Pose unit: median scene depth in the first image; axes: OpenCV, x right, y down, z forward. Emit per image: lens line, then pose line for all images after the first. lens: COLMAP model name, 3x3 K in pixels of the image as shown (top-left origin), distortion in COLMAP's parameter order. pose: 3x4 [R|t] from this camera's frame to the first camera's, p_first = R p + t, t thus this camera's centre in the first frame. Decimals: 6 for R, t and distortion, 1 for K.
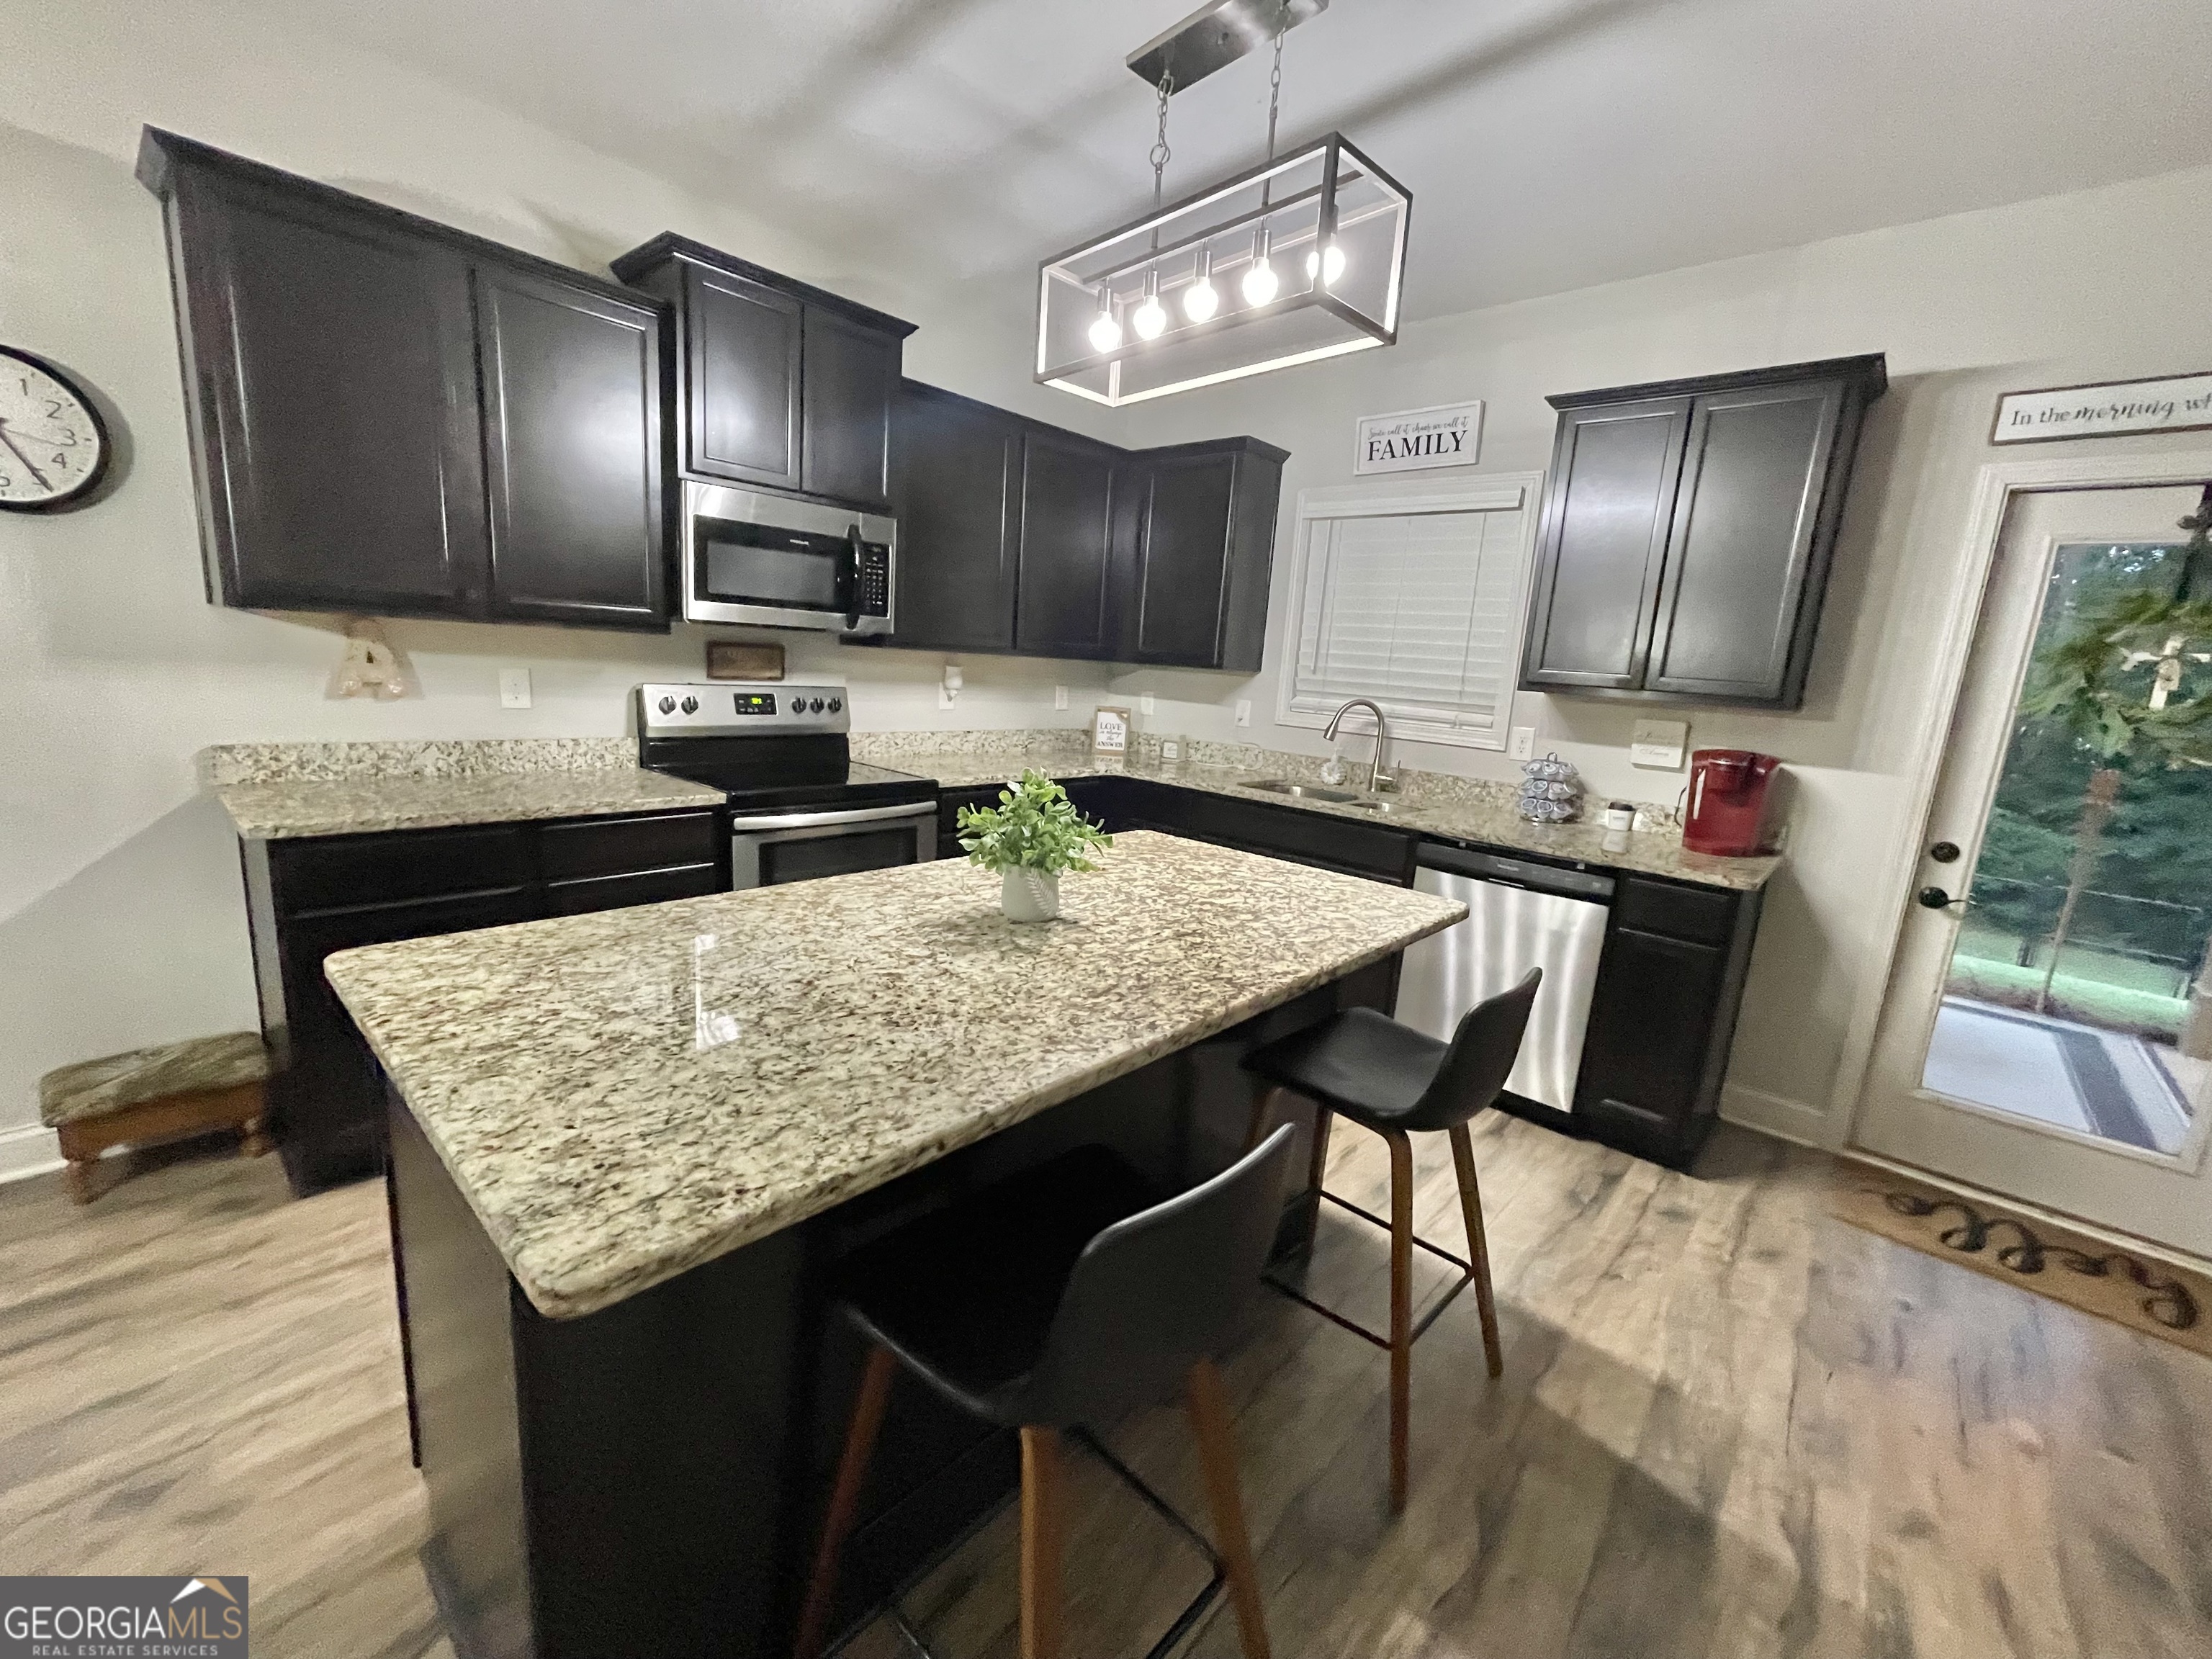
lens RADIAL K [[890.2, 0, 1112.5], [0, 890.2, 835.7], [0, 0, 1]] dist [0.000969, -0.001348]
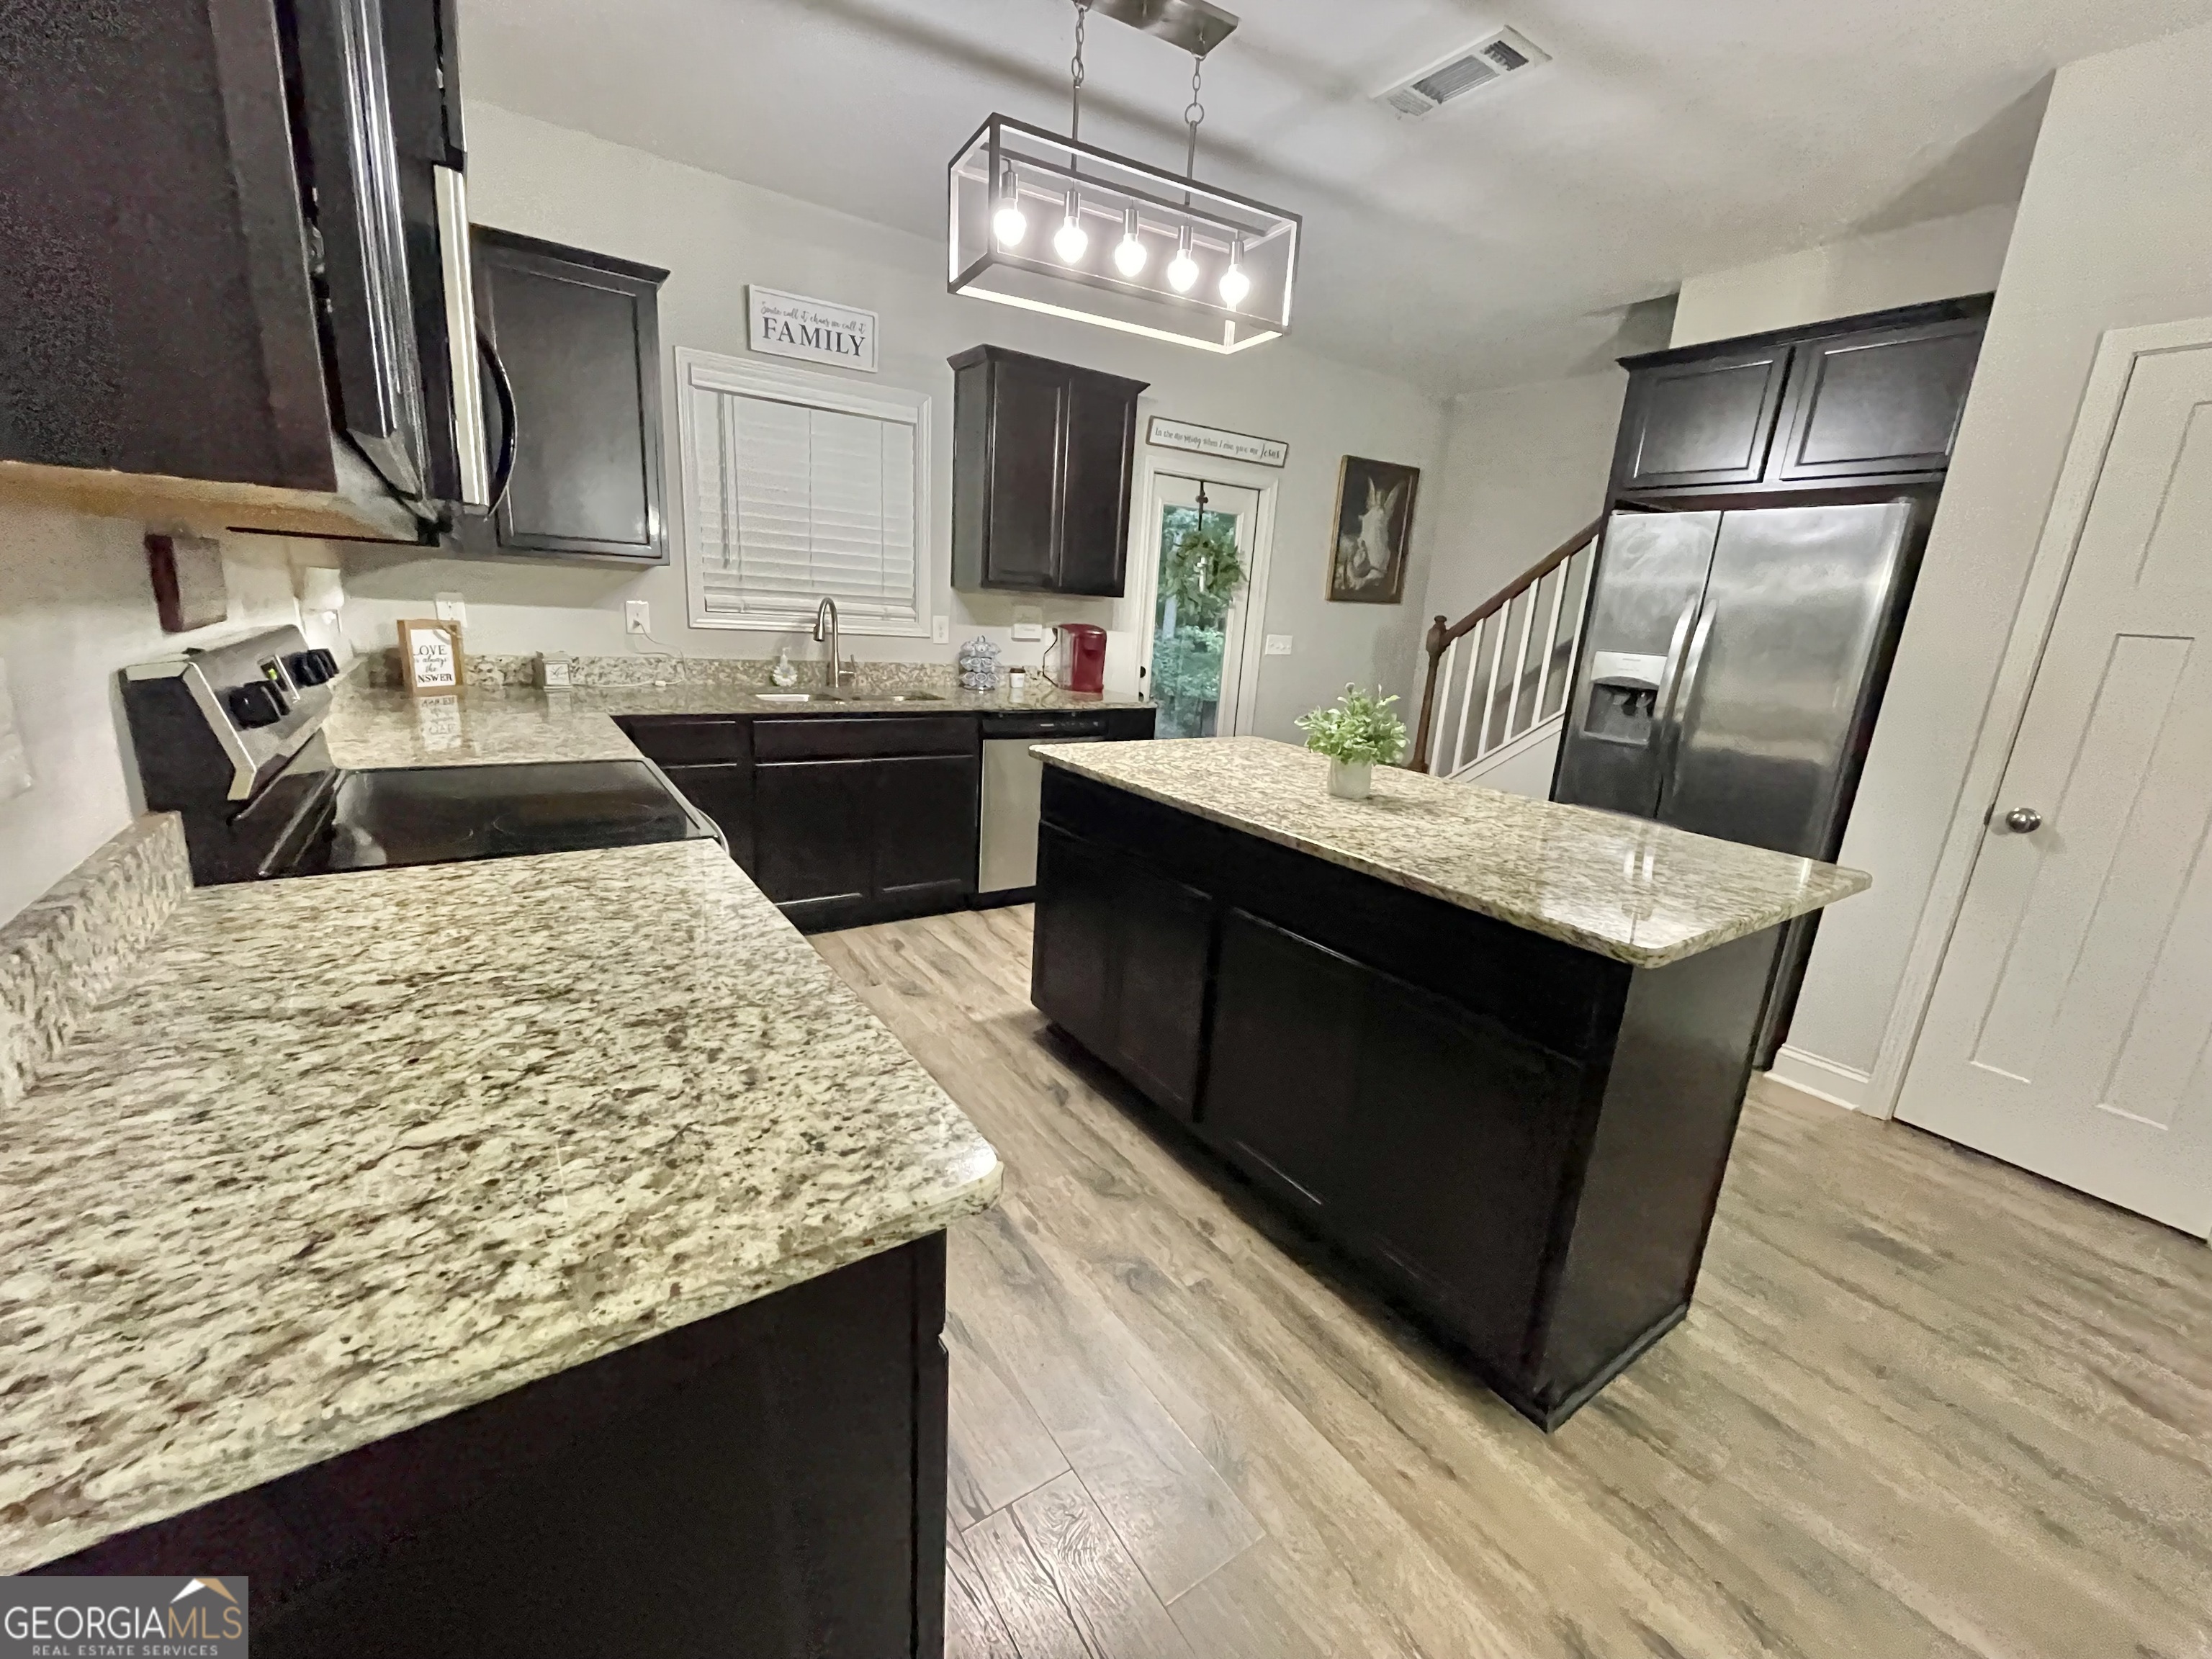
lens RADIAL K [[890.2, 0, 1110.0], [0, 890.2, 826.4], [0, 0, 1]] dist [0.000969, -0.001348]
pose [[0.245506, -0.287354, 0.925826, -0.673180], [0.141246, 0.955467, 0.259099, -0.125872], [-0.959050, 0.067159, 0.275161, 0.447991]]
